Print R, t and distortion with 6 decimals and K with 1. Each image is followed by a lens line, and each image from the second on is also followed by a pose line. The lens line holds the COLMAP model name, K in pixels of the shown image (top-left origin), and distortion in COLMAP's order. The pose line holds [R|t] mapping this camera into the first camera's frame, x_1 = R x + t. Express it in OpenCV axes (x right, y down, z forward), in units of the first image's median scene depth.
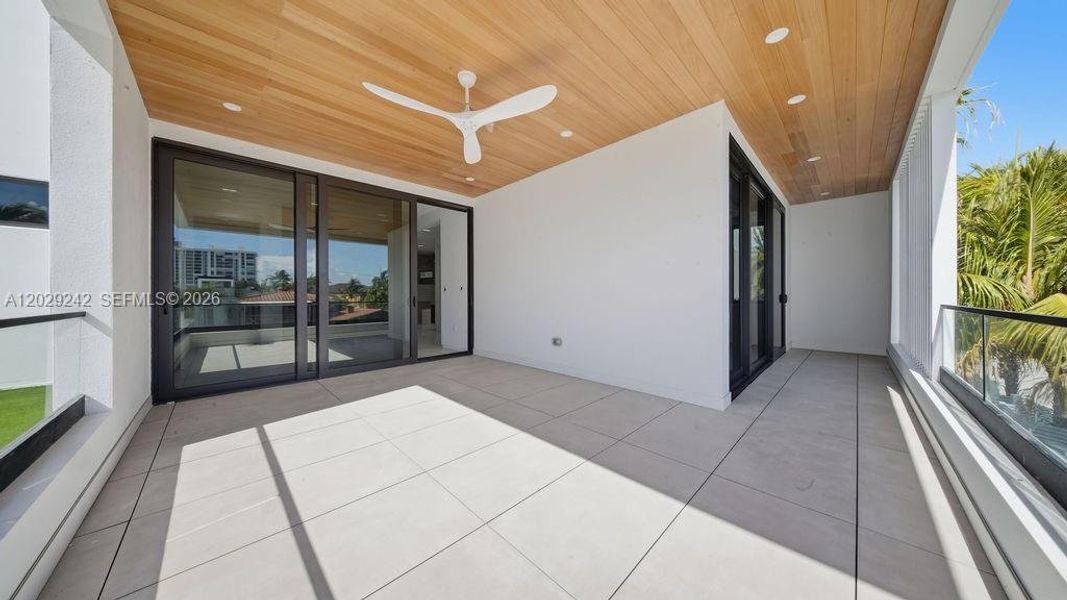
lens RADIAL K [[318.0, 0, 537.9], [0, 318.0, 298.9], [0, 0, 1]] dist [-0.004588, 0.000046]
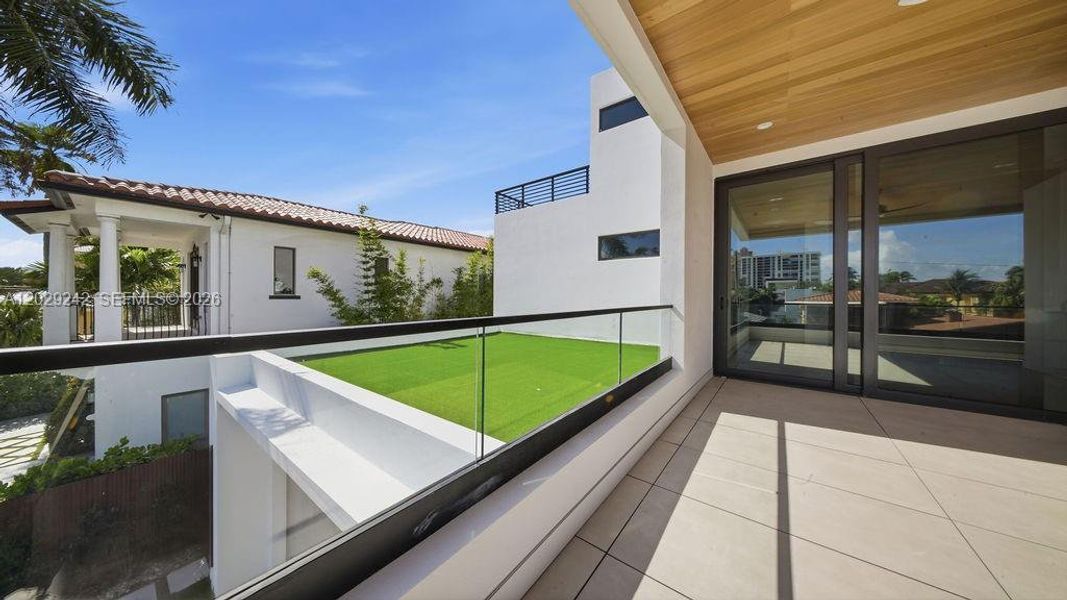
lens RADIAL K [[318.0, 0, 525.5], [0, 318.0, 298.1], [0, 0, 1]] dist [-0.004588, 0.000046]
pose [[0.094979, 0.012481, -0.995401, 0.043759], [-0.015650, 0.999817, 0.011043, 0.000047], [0.995356, 0.014529, 0.095157, 0.040995]]
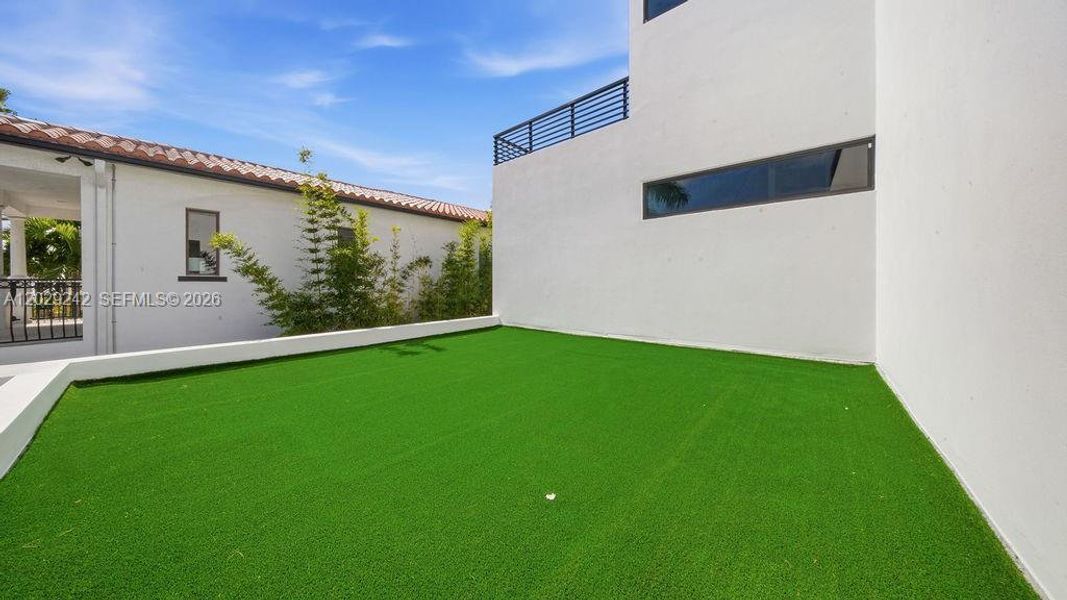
lens RADIAL K [[318.0, 0, 527.4], [0, 318.0, 291.5], [0, 0, 1]] dist [-0.004588, 0.000046]
pose [[0.062542, 0.029780, -0.997598, -0.545059], [-0.009326, 0.999529, 0.029253, 0.040705], [0.997999, 0.007474, 0.062790, 0.113699]]
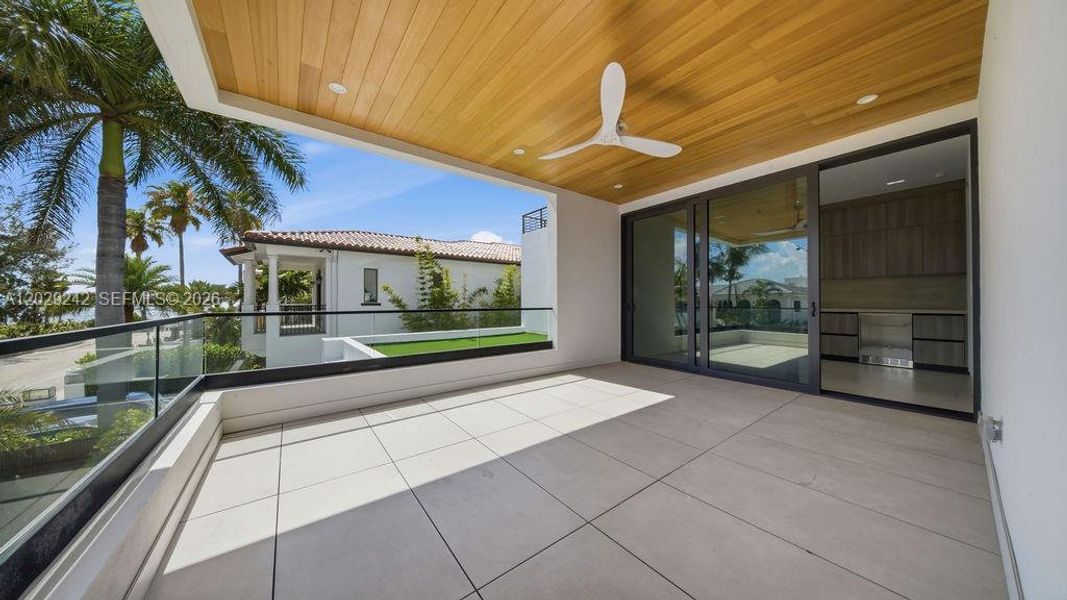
lens RADIAL K [[318.0, 0, 522.6], [0, 318.0, 296.7], [0, 0, 1]] dist [-0.004588, 0.000046]
pose [[-0.157591, -0.008239, -0.987470, 0.456755], [-0.004126, 0.999962, -0.007684, -0.012349], [0.987496, 0.002864, -0.157619, 0.481625]]
